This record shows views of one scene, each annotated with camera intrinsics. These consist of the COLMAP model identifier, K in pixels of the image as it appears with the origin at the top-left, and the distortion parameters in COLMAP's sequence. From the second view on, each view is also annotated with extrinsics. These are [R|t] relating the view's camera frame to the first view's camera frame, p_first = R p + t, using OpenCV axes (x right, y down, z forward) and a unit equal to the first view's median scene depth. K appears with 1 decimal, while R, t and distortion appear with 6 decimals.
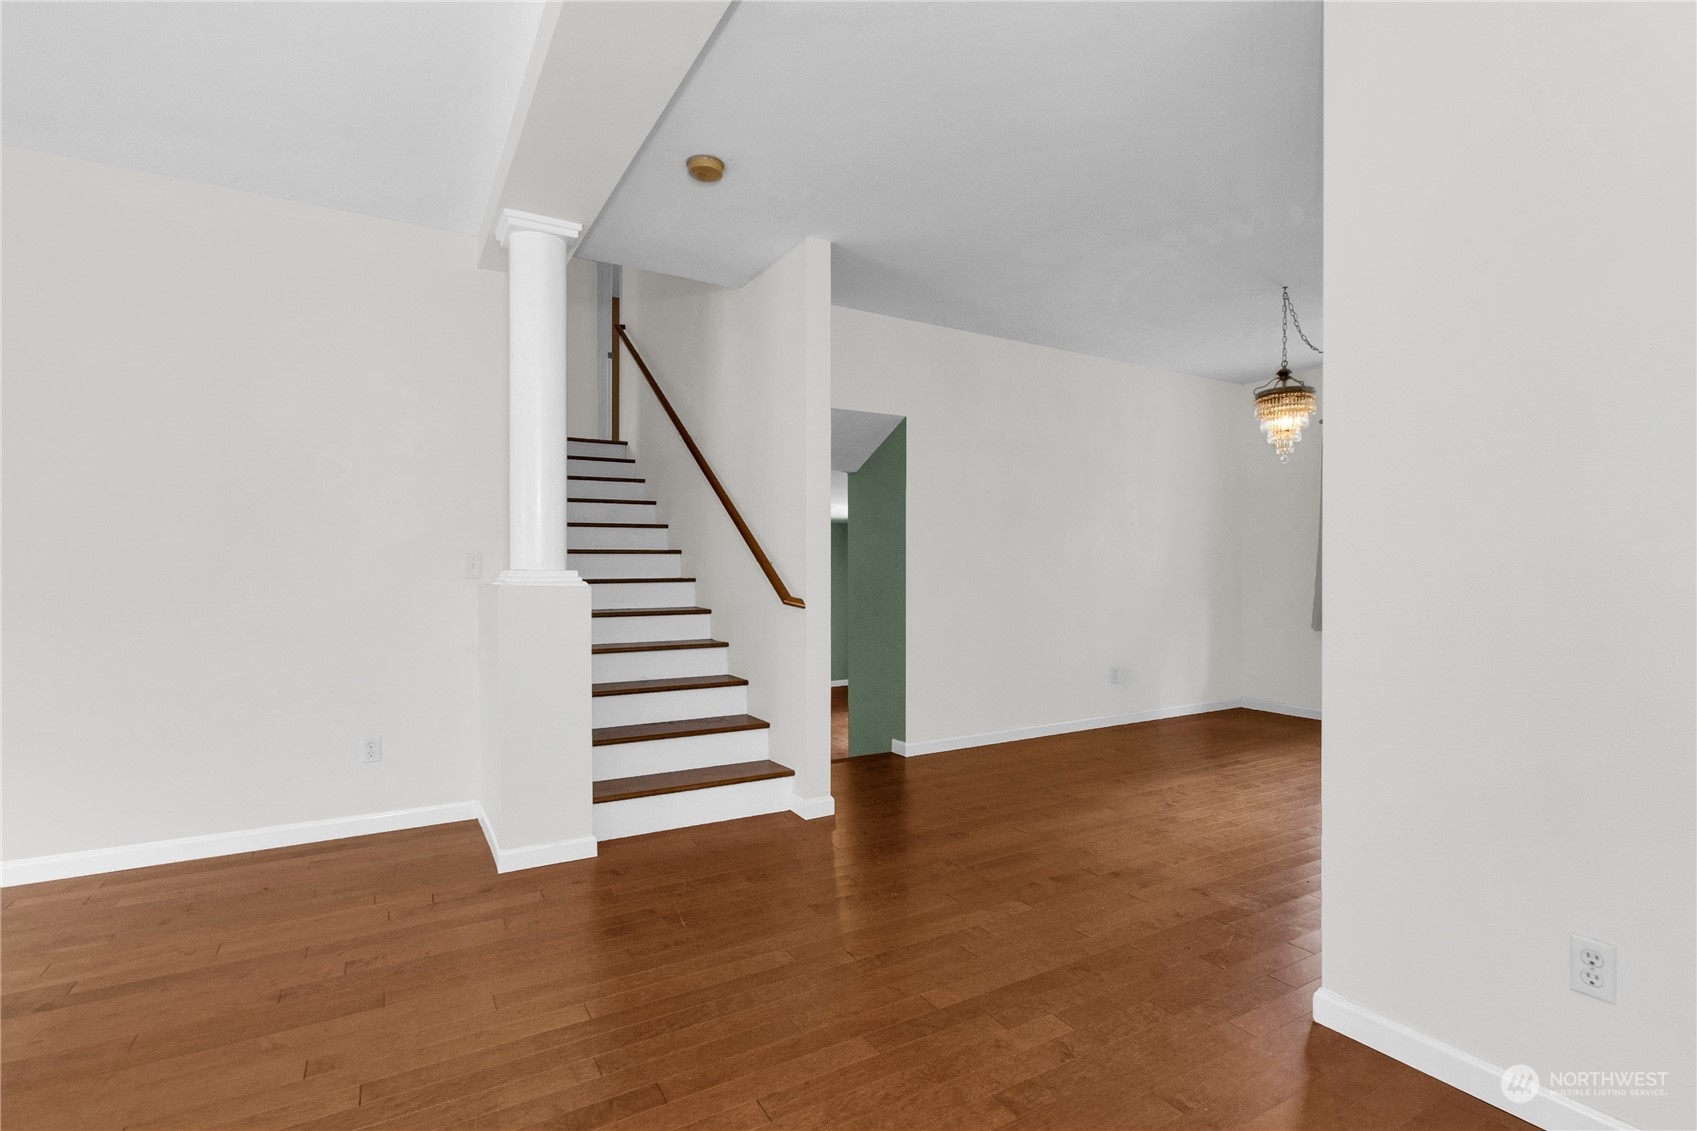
lens RADIAL K [[806.3, 0, 841.8], [0, 806.3, 566.7], [0, 0, 1]] dist [0.005537, 0.005054]
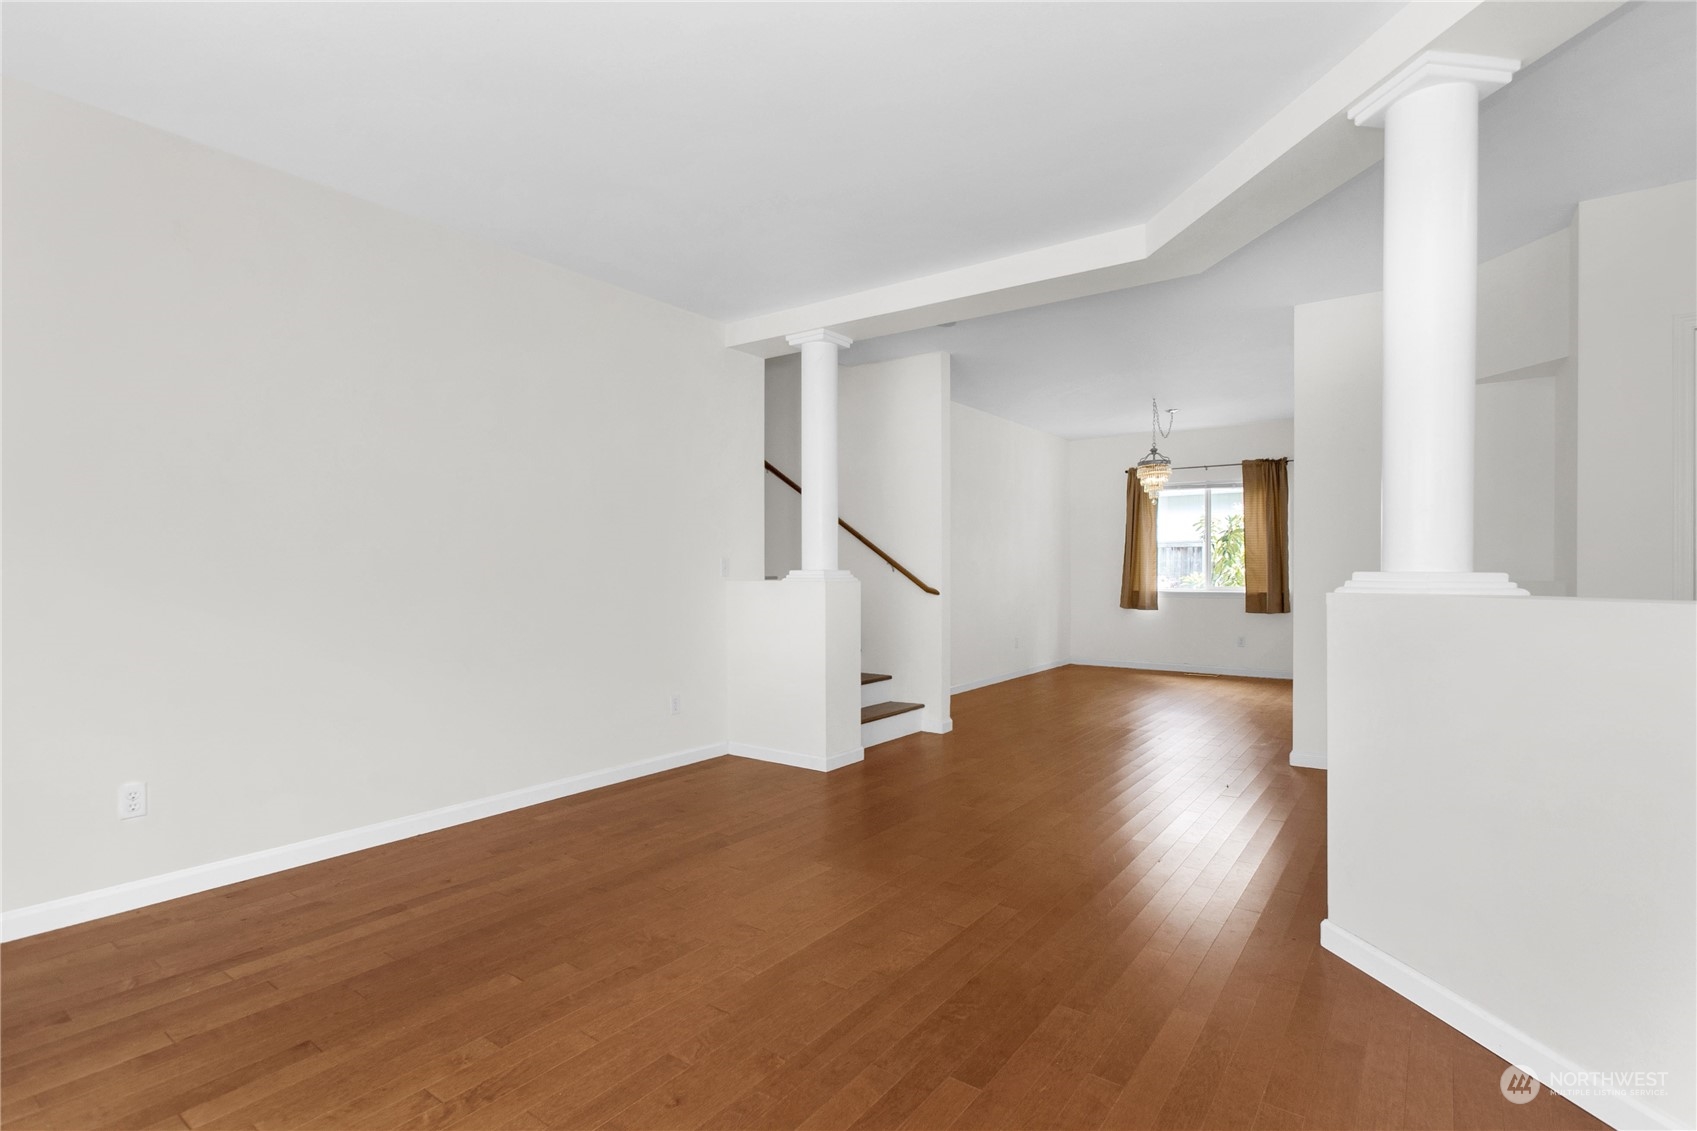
lens RADIAL K [[806.3, 0, 857.8], [0, 806.3, 566.5], [0, 0, 1]] dist [0.005537, 0.005054]
pose [[0.908883, -0.008462, 0.416966, -0.729878], [0.019424, 0.999568, -0.022053, 0.029295], [-0.416599, 0.028143, 0.908655, -0.277008]]
